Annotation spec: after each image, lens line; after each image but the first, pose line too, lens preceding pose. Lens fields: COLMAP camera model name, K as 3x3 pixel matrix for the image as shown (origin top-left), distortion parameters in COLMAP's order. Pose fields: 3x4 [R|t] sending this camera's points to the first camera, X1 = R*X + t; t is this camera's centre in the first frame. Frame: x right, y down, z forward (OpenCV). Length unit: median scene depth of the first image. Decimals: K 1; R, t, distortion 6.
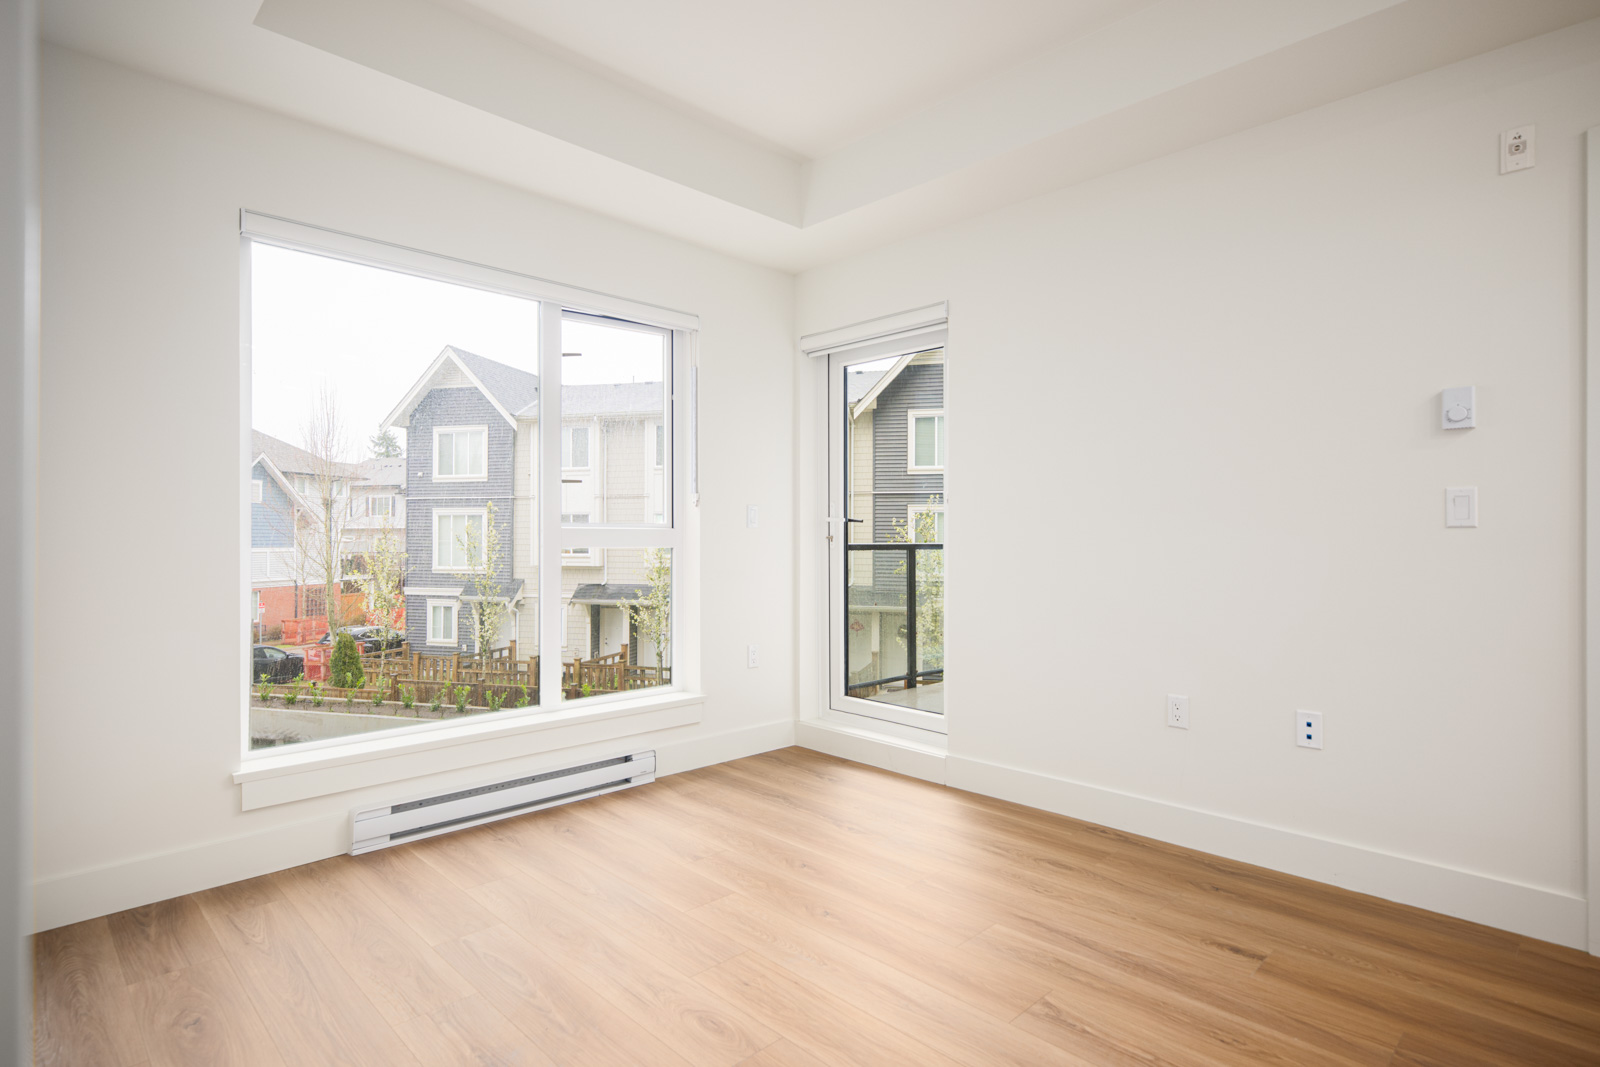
lens RADIAL K [[834.6, 0, 784.0], [0, 834.6, 528.3], [0, 0, 1]] dist [-0.000072, 0.002043]
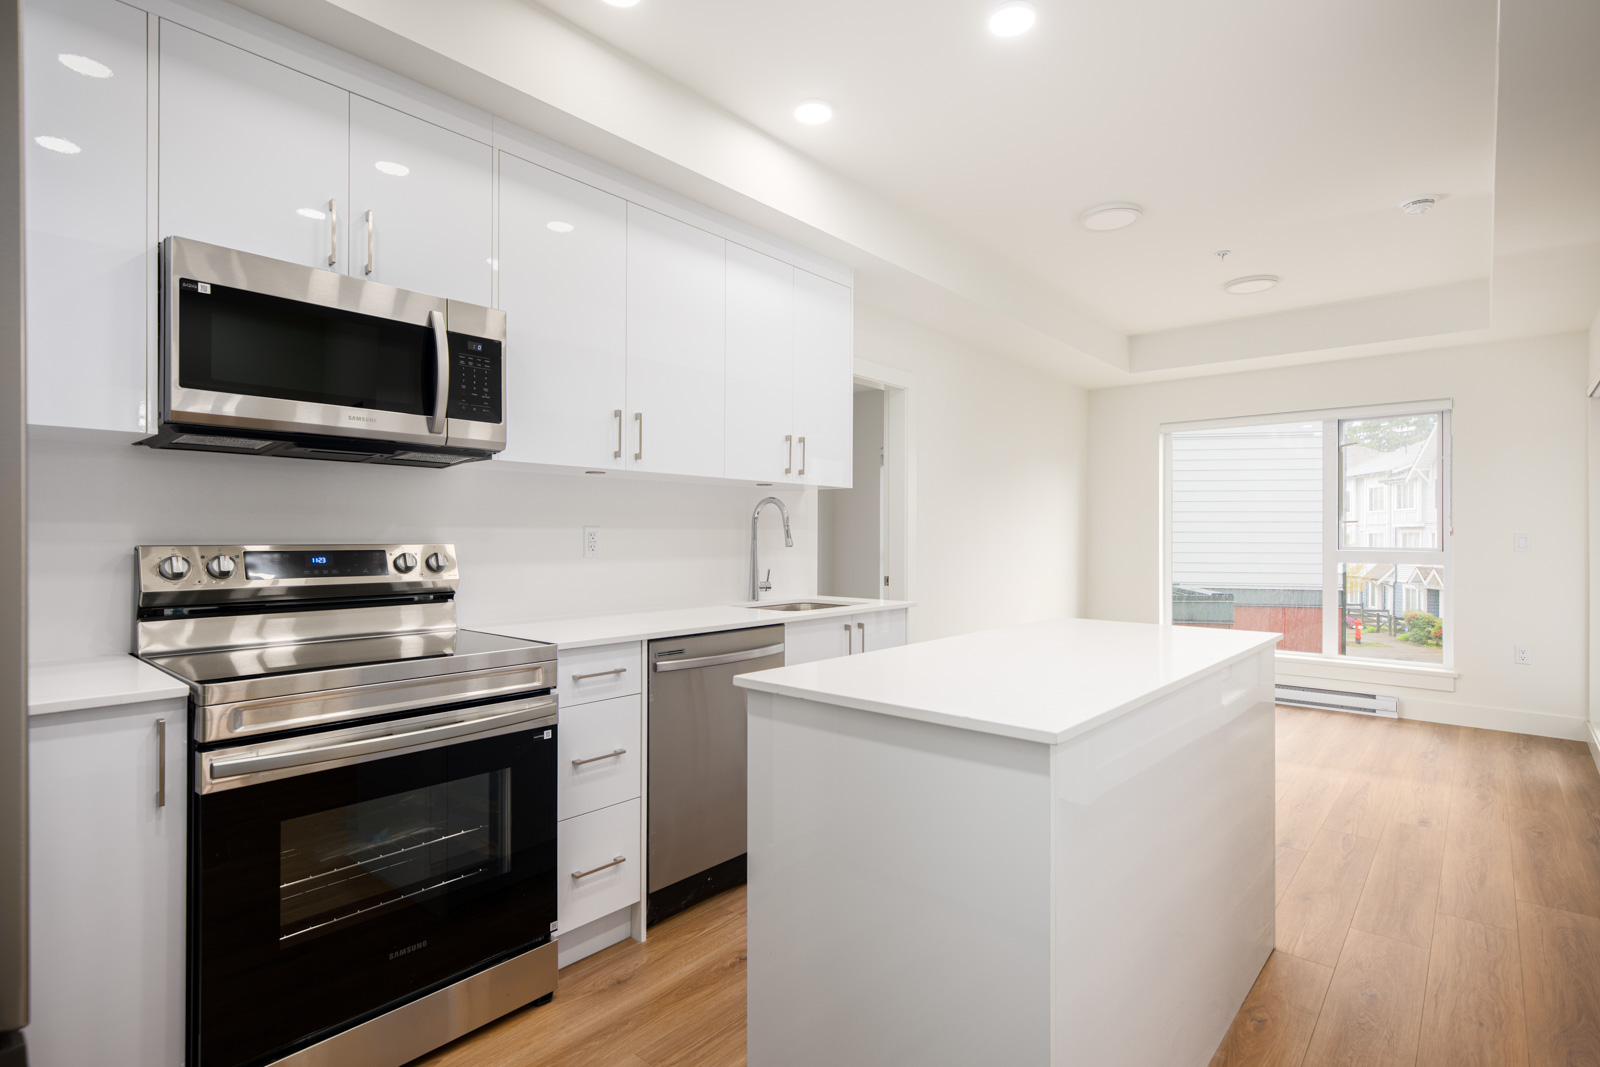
lens RADIAL K [[775.1, 0, 795.5], [0, 775.1, 532.6], [0, 0, 1]] dist [-0.009640, 0.002223]
pose [[0.075648, -0.003137, -0.997130, 0.197962], [0.005998, 0.999978, -0.002691, -0.006575], [0.997117, -0.005777, 0.075665, -0.034274]]
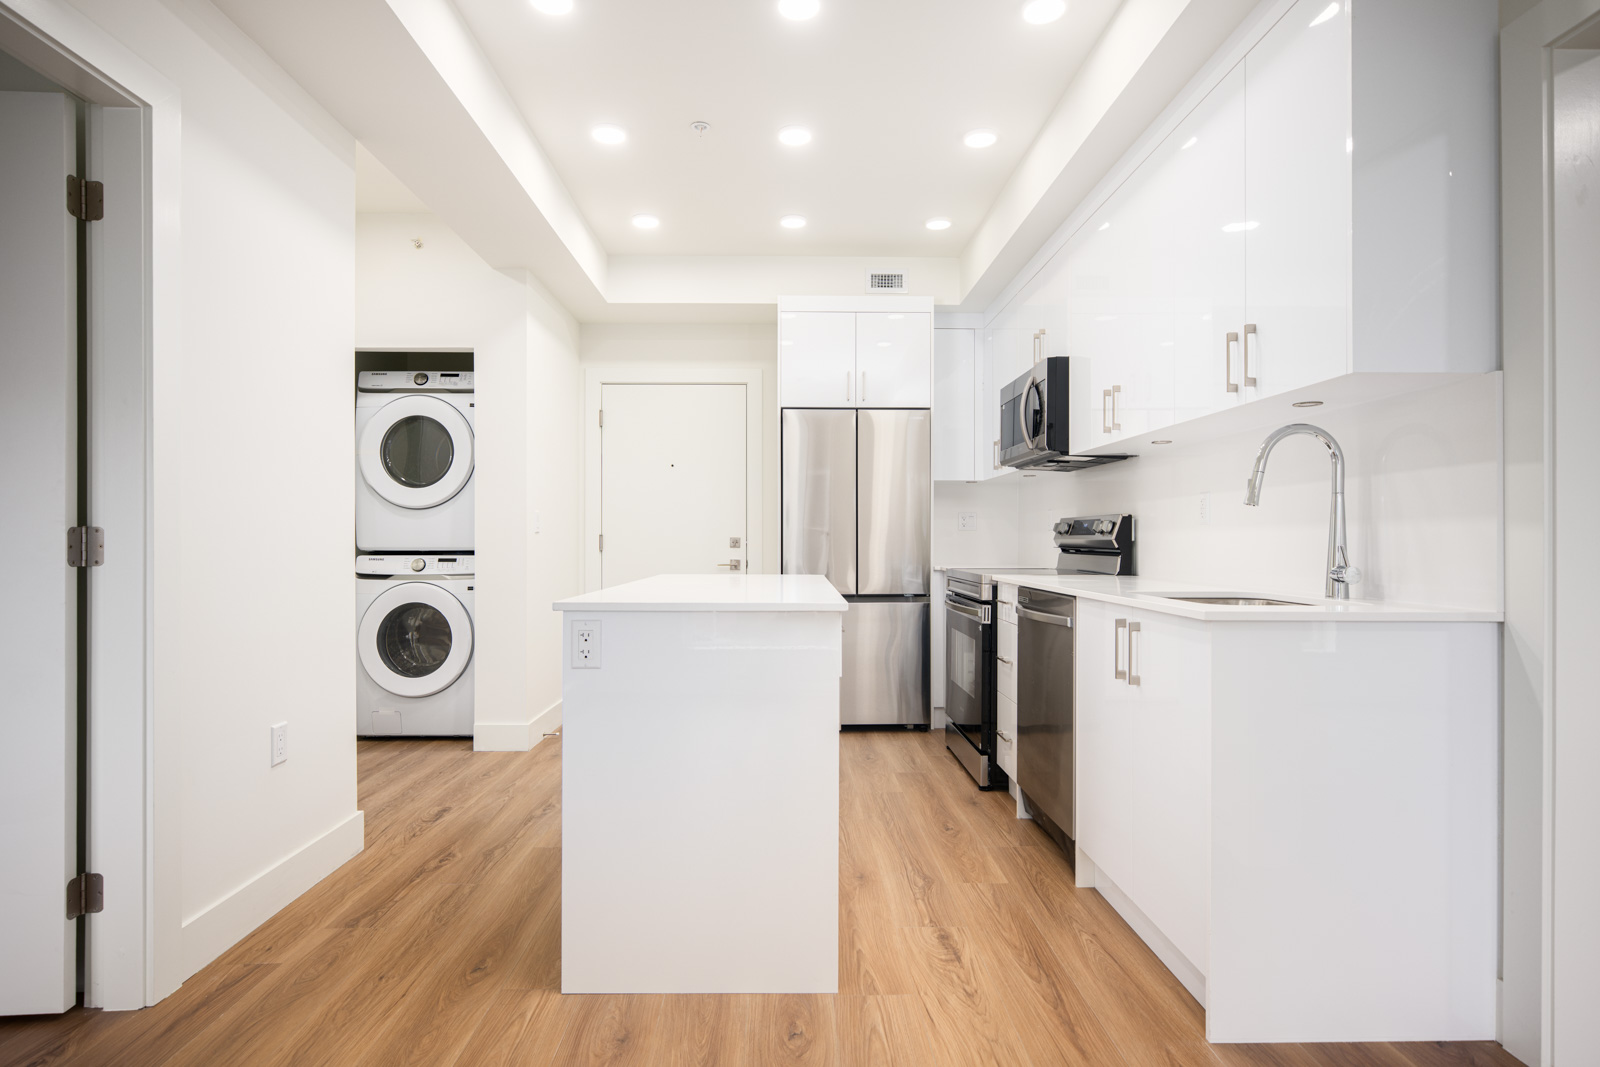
lens RADIAL K [[834.6, 0, 800.9], [0, 834.6, 547.5], [0, 0, 1]] dist [-0.000072, 0.002043]
pose [[-0.731827, -0.007567, 0.681449, 0.015955], [-0.008320, 0.999963, 0.002169, 0.001233], [-0.681440, -0.004082, -0.731863, 0.088825]]
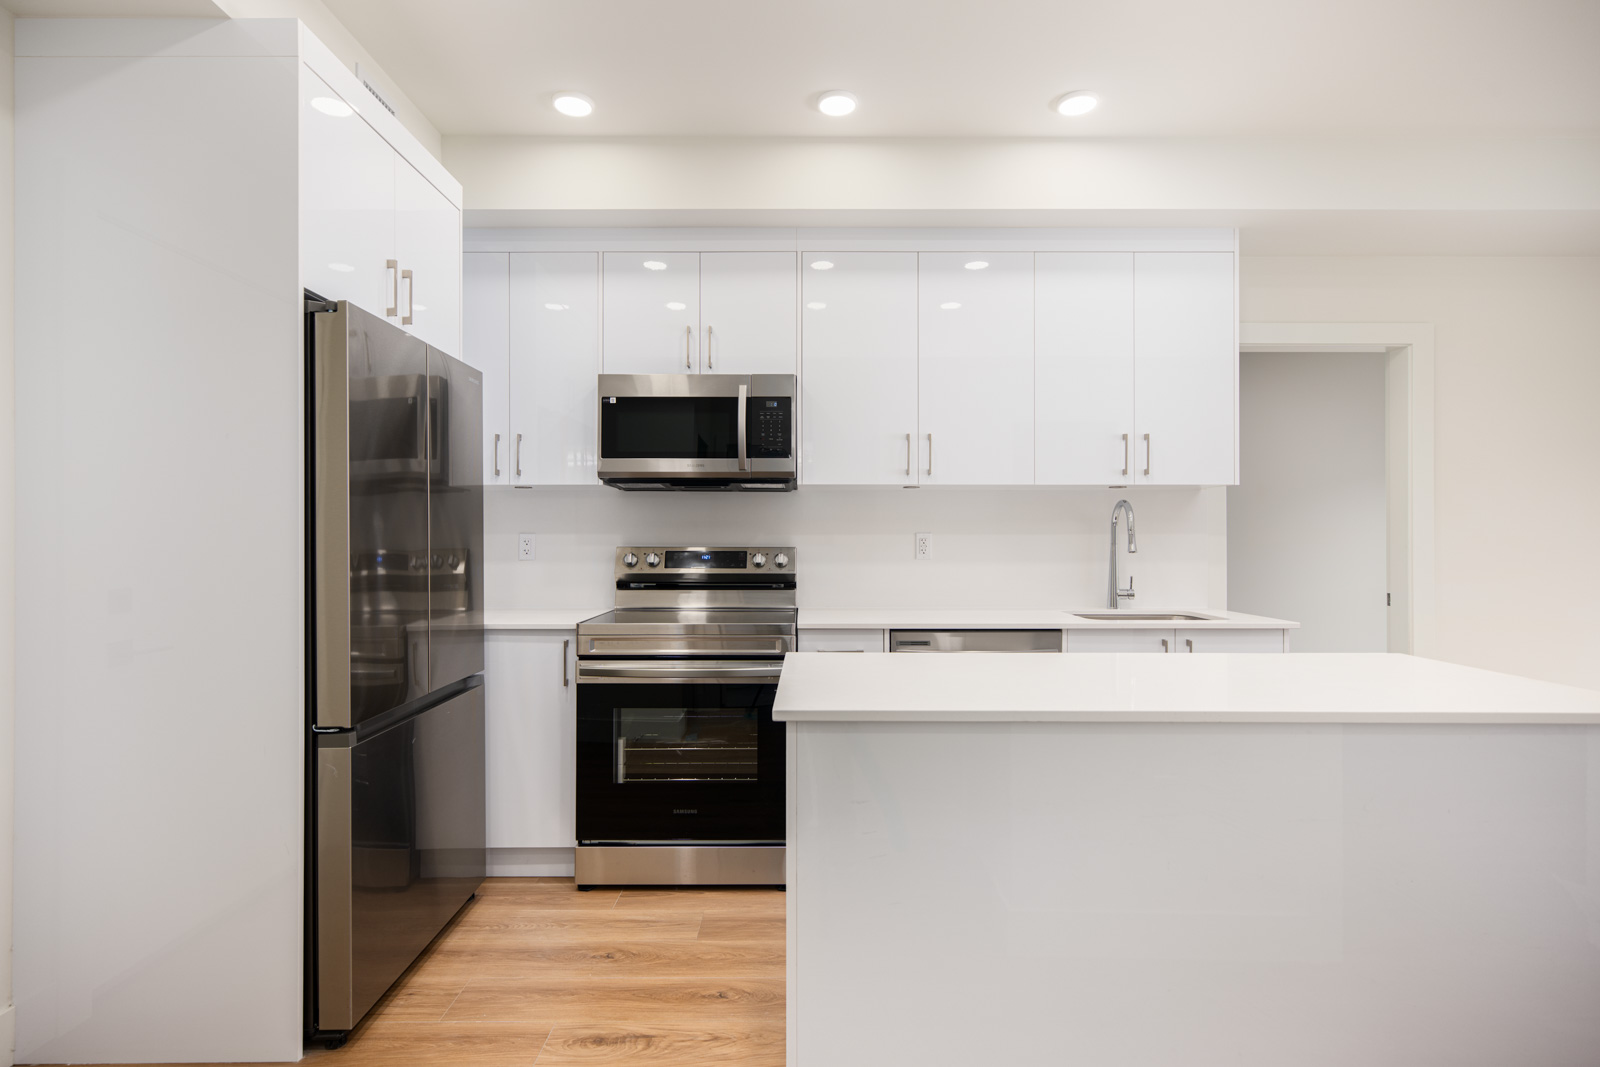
lens RADIAL K [[775.1, 0, 801.4], [0, 775.1, 528.3], [0, 0, 1]] dist [-0.009640, 0.002223]
pose [[-0.699181, -0.009241, -0.714885, 0.190367], [0.005739, 0.999812, -0.018538, -0.006387], [0.714921, -0.017065, -0.698997, 0.032135]]
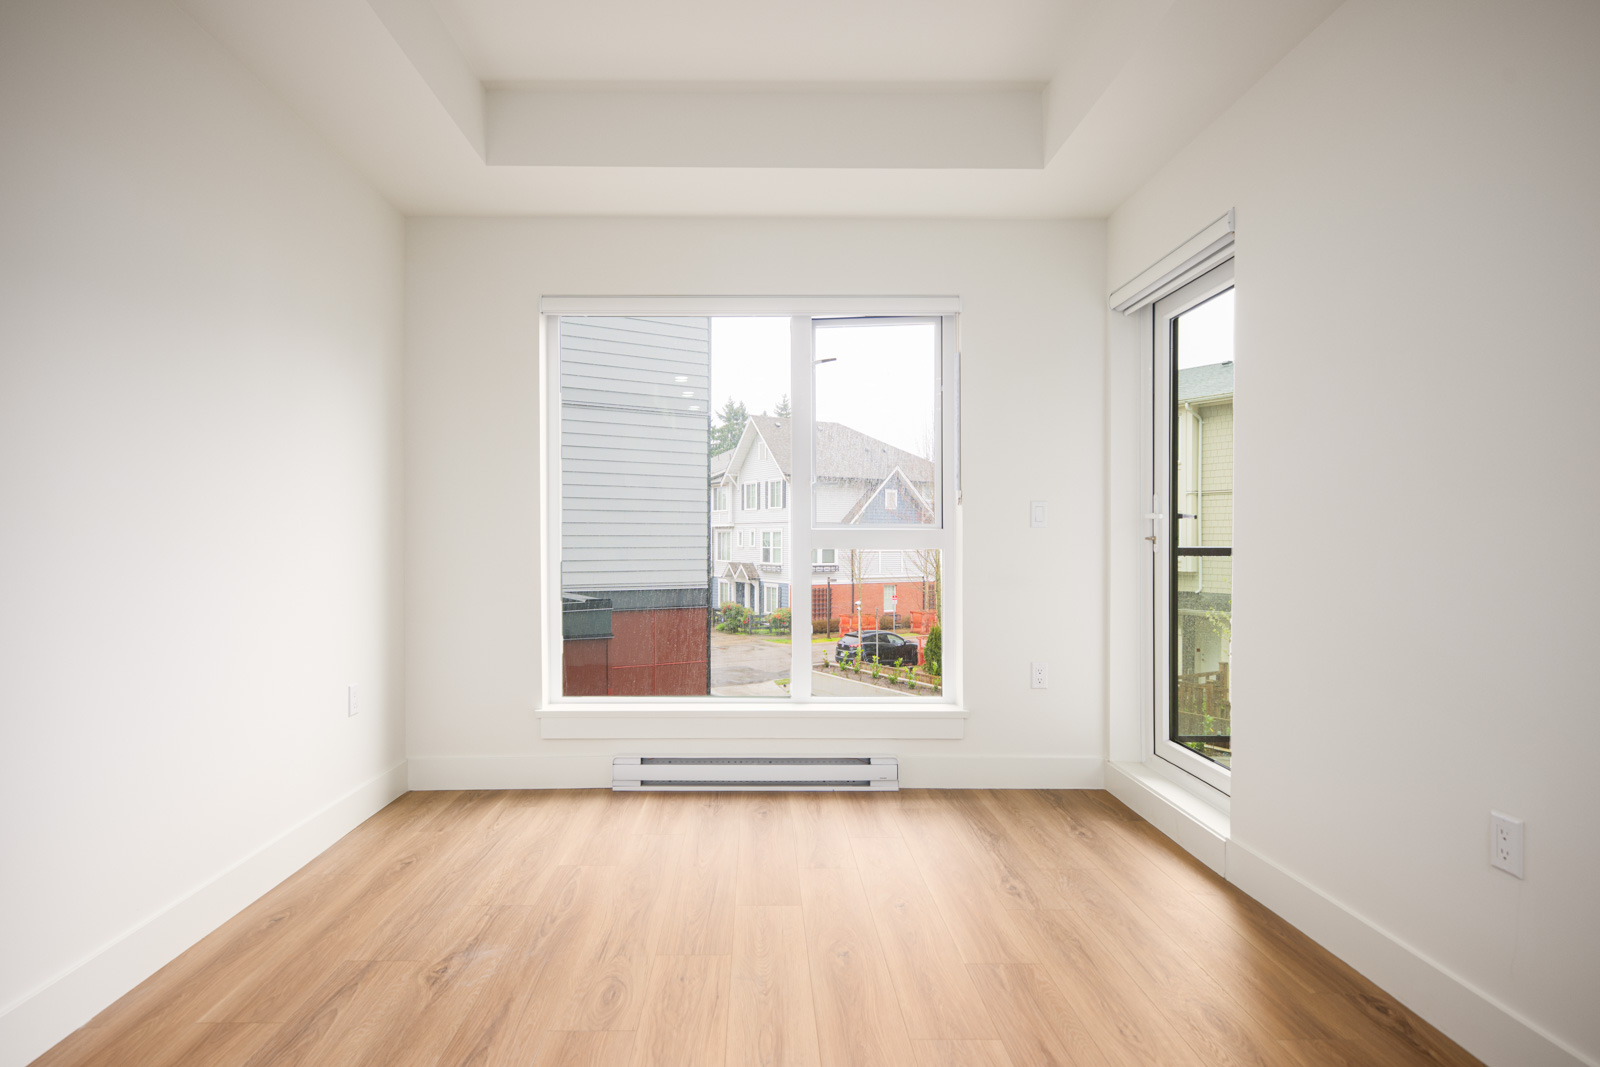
lens RADIAL K [[834.6, 0, 754.0], [0, 834.6, 548.1], [0, 0, 1]] dist [-0.000072, 0.002043]
pose [[0.720422, 0.008449, -0.693485, 0.066743], [0.005570, 0.999823, 0.017968, 0.000684], [0.693514, -0.016807, 0.720247, 0.032282]]
